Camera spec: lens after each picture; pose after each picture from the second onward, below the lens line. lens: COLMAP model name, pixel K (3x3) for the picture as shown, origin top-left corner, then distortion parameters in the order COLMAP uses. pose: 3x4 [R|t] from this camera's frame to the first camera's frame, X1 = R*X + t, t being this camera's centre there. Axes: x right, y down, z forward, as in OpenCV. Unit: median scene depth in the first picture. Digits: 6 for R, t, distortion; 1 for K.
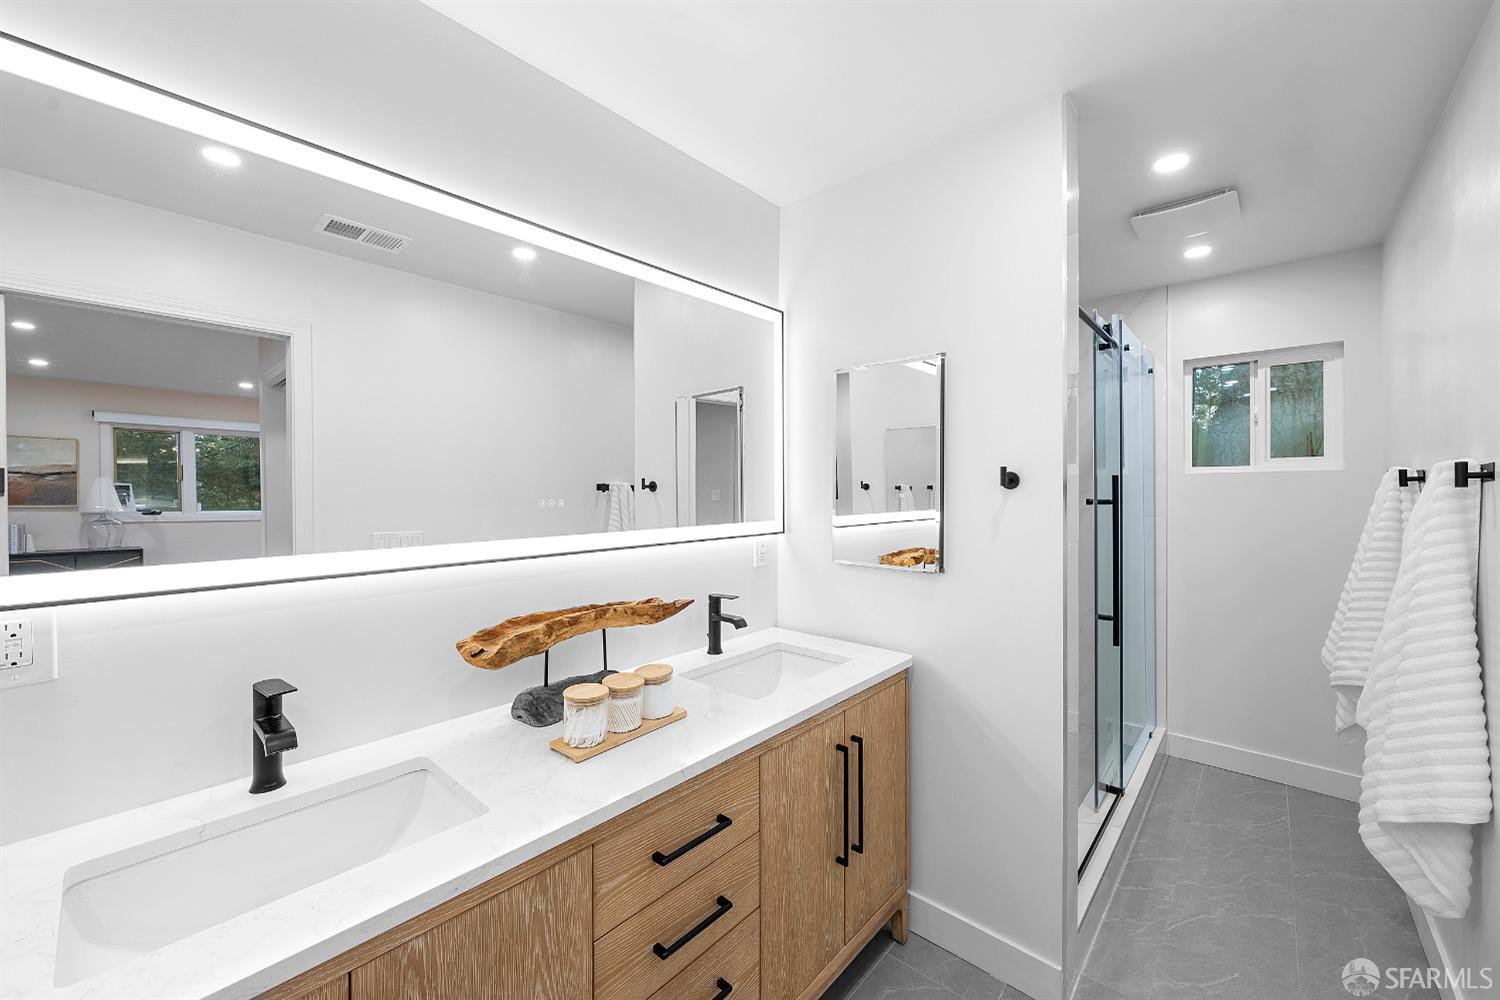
lens RADIAL K [[575.8, 0, 753.0], [0, 575.8, 494.0], [0, 0, 1]] dist [0.000053, -0.000053]
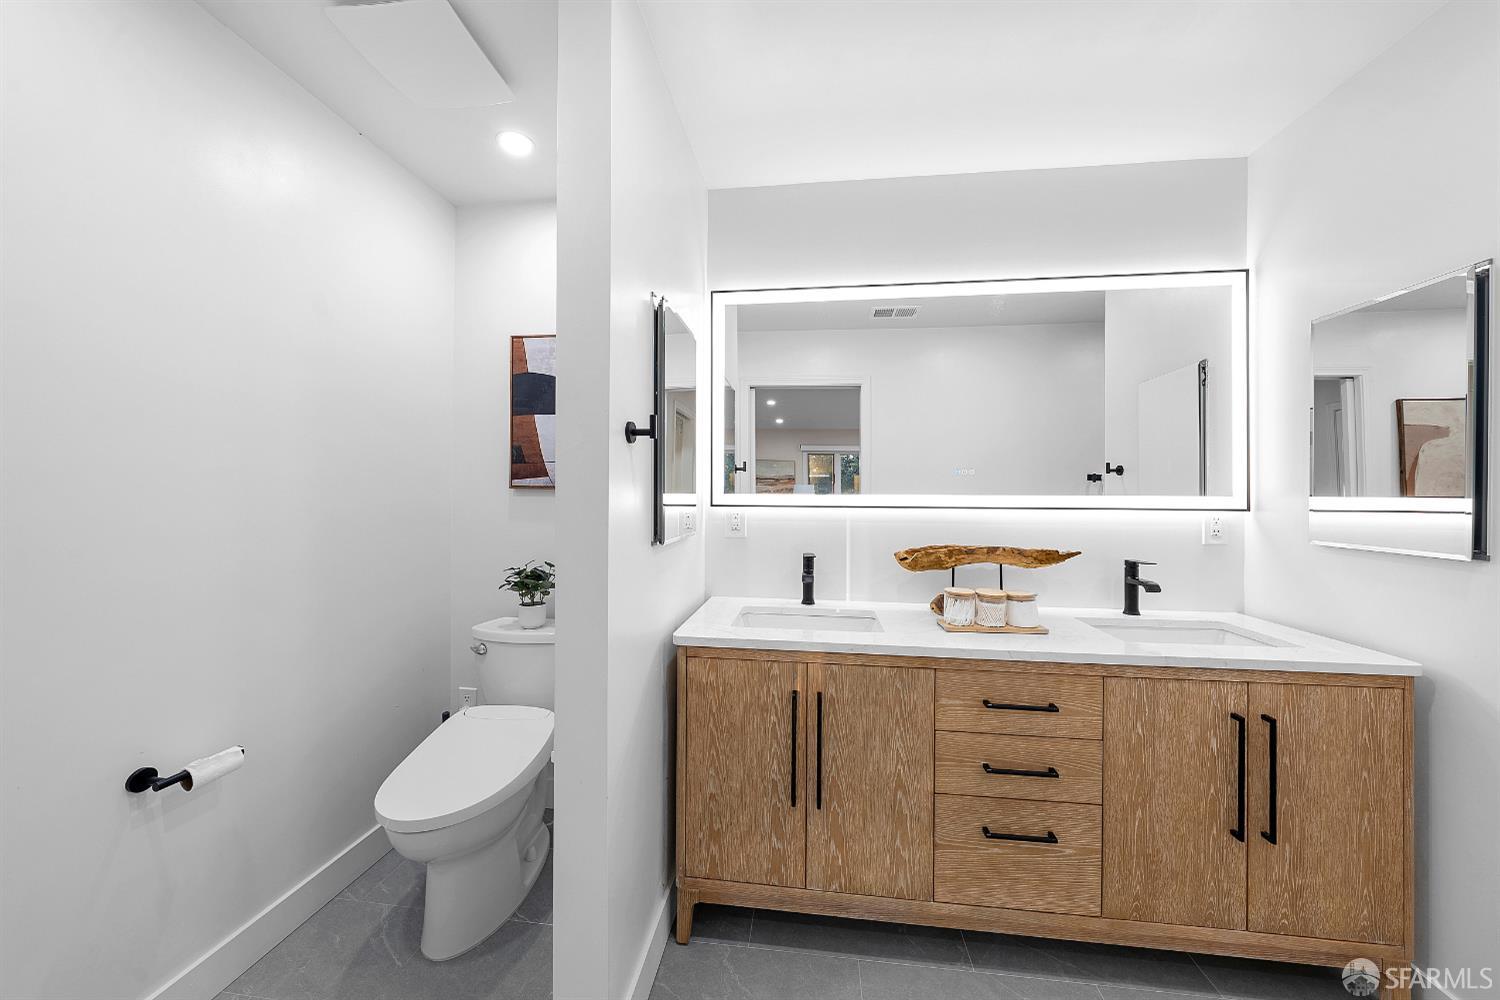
lens RADIAL K [[506.1, 0, 757.2], [0, 506.1, 494.3], [0, 0, 1]] dist [-0.000478, -0.000067]
pose [[0.583618, 0.007608, -0.811993, 0.347142], [-0.014446, 0.999895, -0.001015, 0.074415], [0.811900, 0.012322, 0.583667, -0.146383]]
